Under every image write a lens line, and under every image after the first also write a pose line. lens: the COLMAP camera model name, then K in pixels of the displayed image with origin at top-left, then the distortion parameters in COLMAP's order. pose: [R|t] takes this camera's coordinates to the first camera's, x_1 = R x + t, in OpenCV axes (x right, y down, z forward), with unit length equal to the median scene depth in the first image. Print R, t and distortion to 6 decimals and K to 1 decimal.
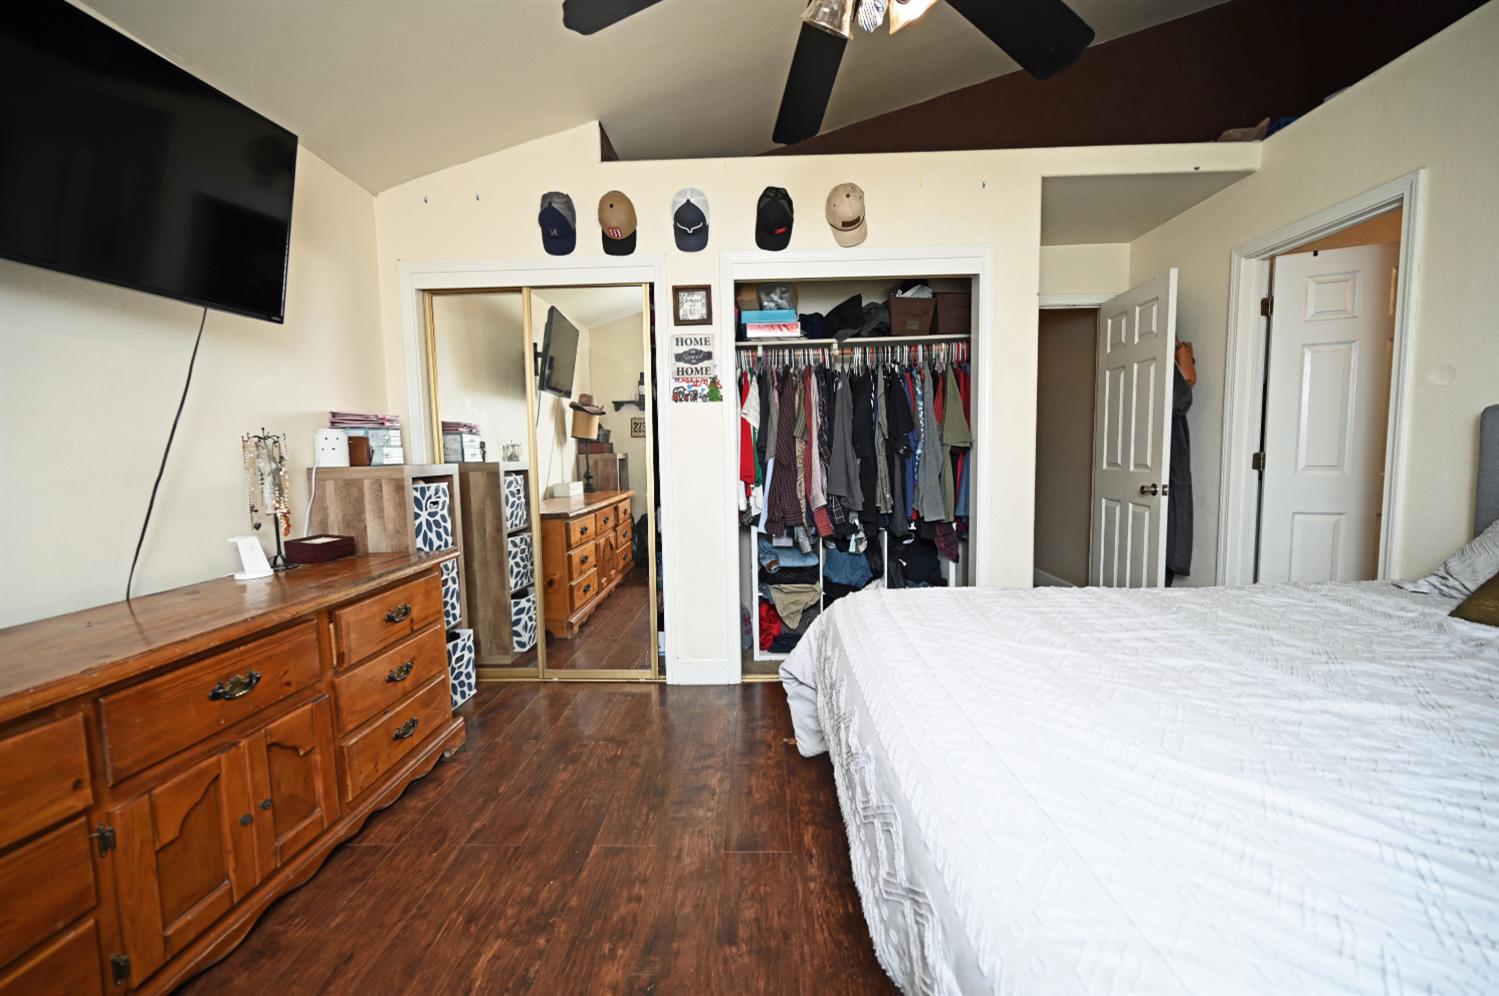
lens RADIAL K [[630.9, 0, 749.5], [0, 630.9, 498.0], [0, 0, 1]] dist [-0.010549, 0.000594]
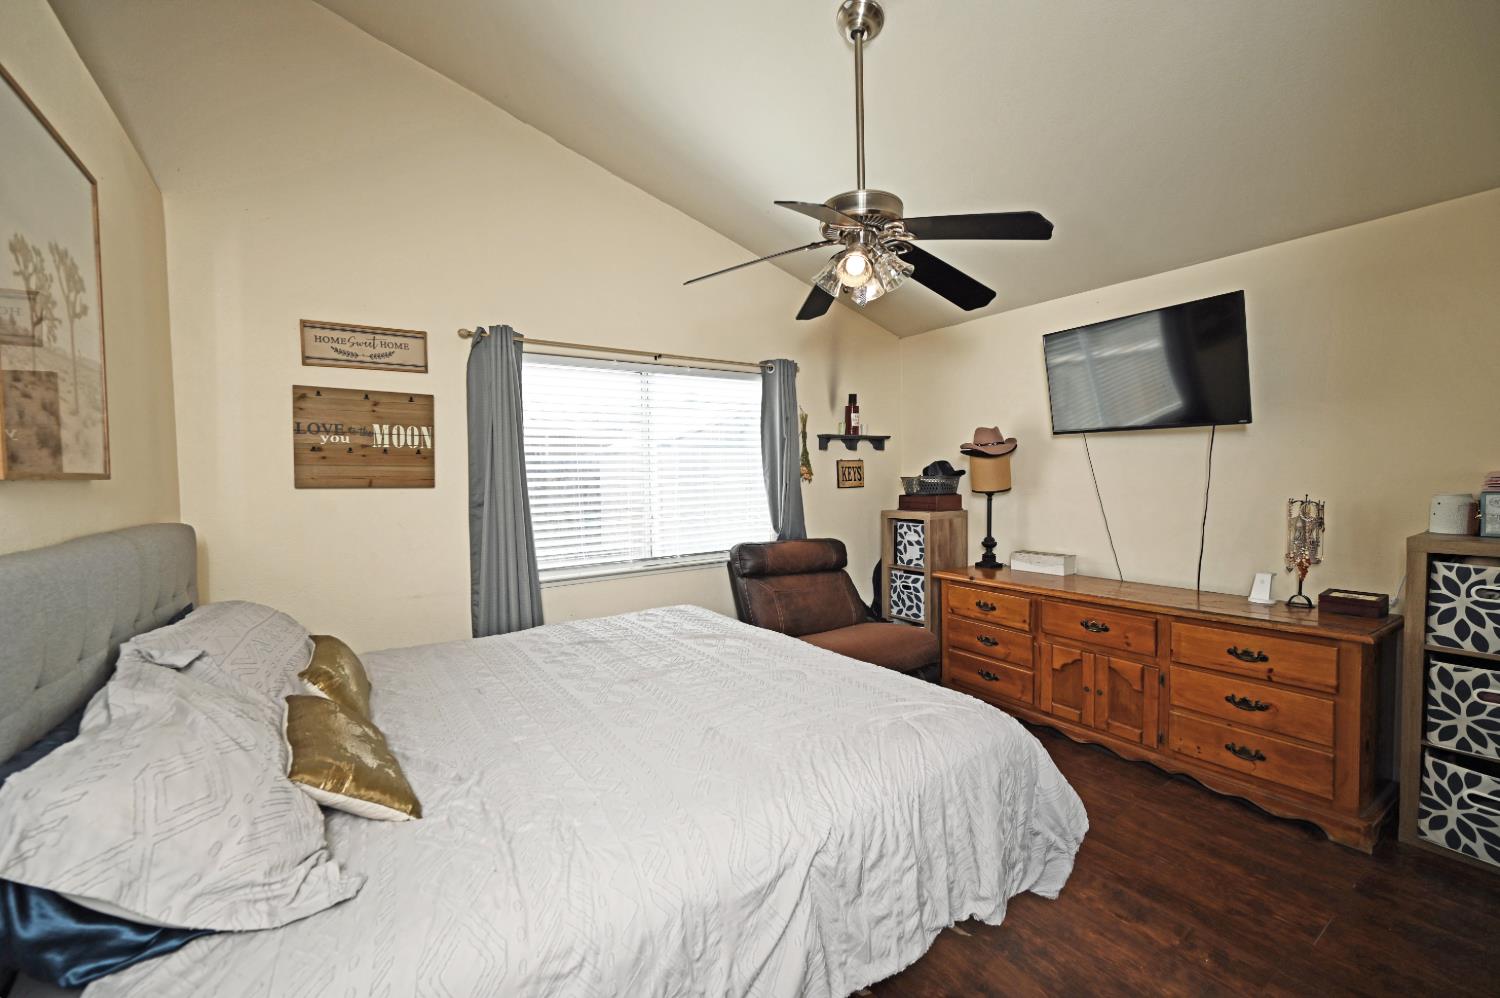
lens RADIAL K [[624.4, 0, 750.0], [0, 624.4, 495.5], [0, 0, 1]] dist [-0.001833, -0.000397]
pose [[-0.820170, 0.043674, -0.570451, 0.711501], [-0.019436, 0.994380, 0.104074, -0.178781], [0.571790, 0.096445, -0.814711, 1.123432]]
